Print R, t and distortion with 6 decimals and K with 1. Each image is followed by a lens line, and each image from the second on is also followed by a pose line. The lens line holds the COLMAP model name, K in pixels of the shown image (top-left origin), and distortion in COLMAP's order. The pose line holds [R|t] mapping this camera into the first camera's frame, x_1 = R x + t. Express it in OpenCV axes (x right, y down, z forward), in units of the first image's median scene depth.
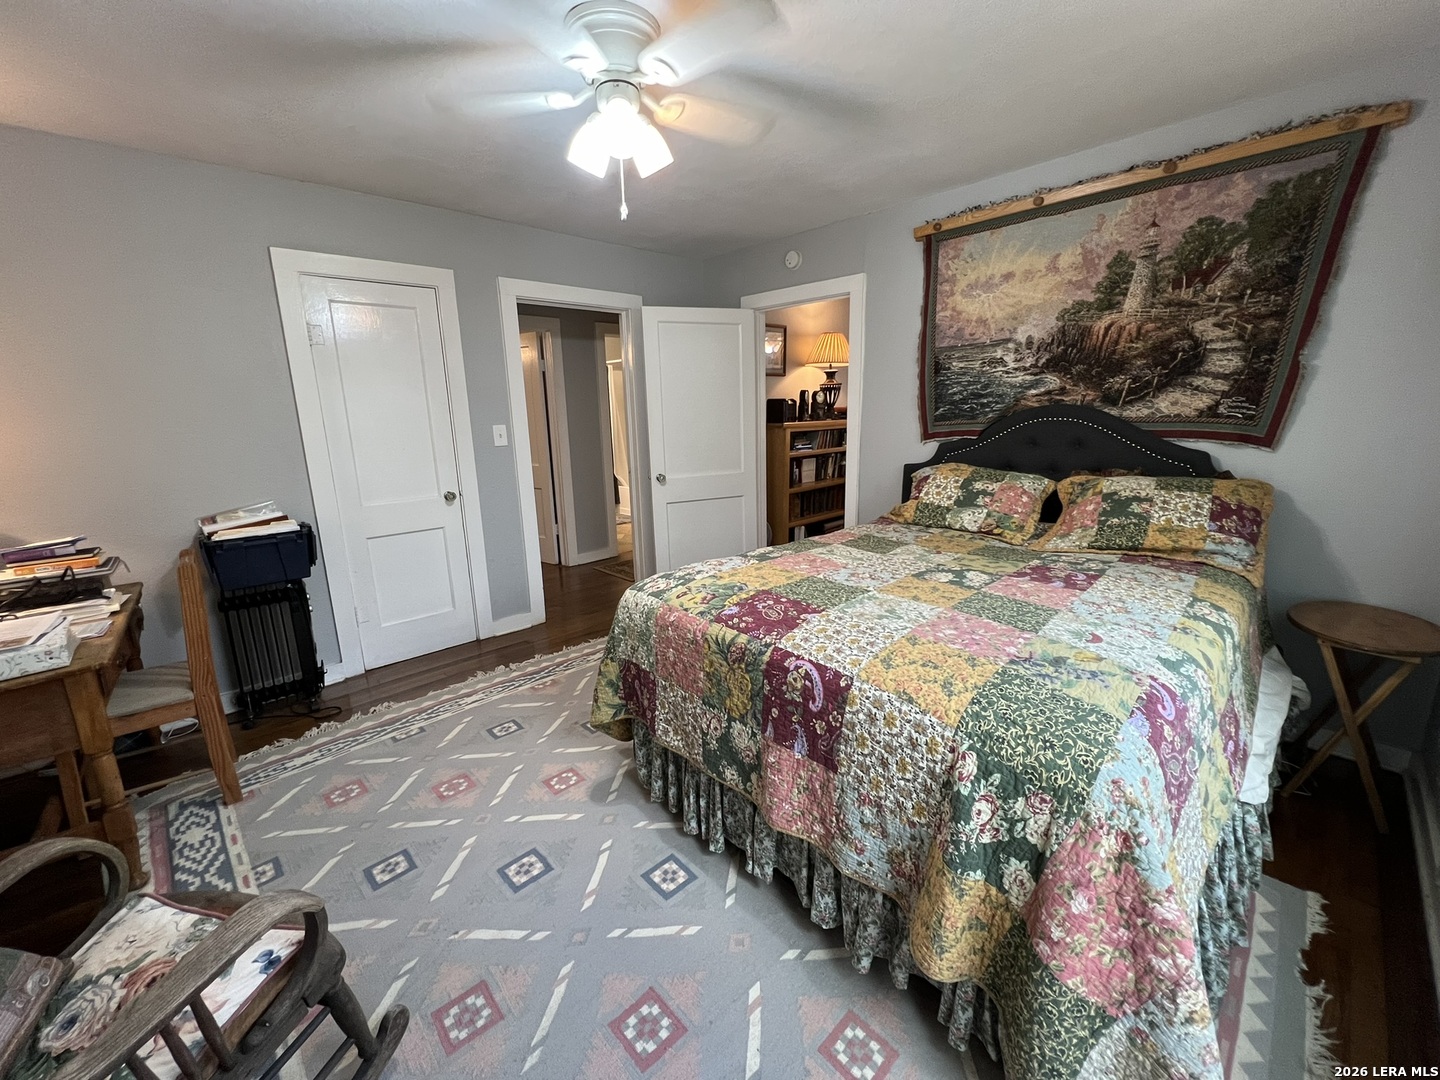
lens RADIAL K [[576.4, 0, 721.0], [0, 576.4, 538.4], [0, 0, 1]] dist [-0.003144, 0.000281]
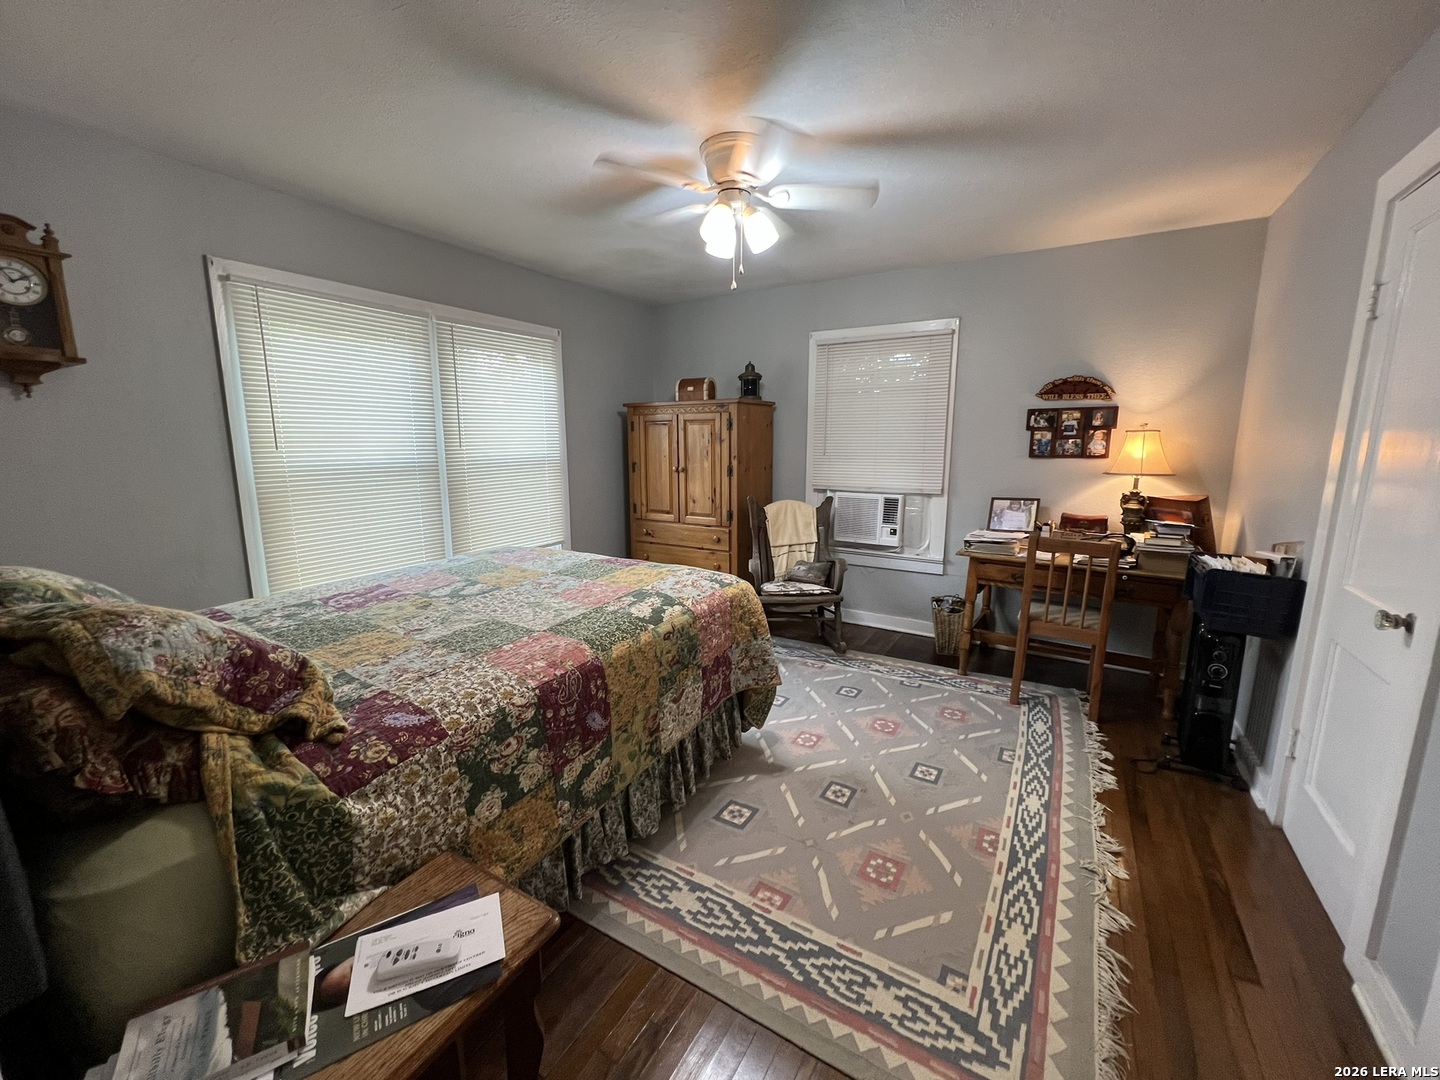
lens RADIAL K [[576.4, 0, 718.9], [0, 576.4, 538.8], [0, 0, 1]] dist [-0.003144, 0.000281]
pose [[-0.964747, 0.066122, -0.254738, 0.142237], [-0.037173, 0.923984, 0.380621, -0.322426], [0.260541, 0.376673, -0.888952, 1.440478]]
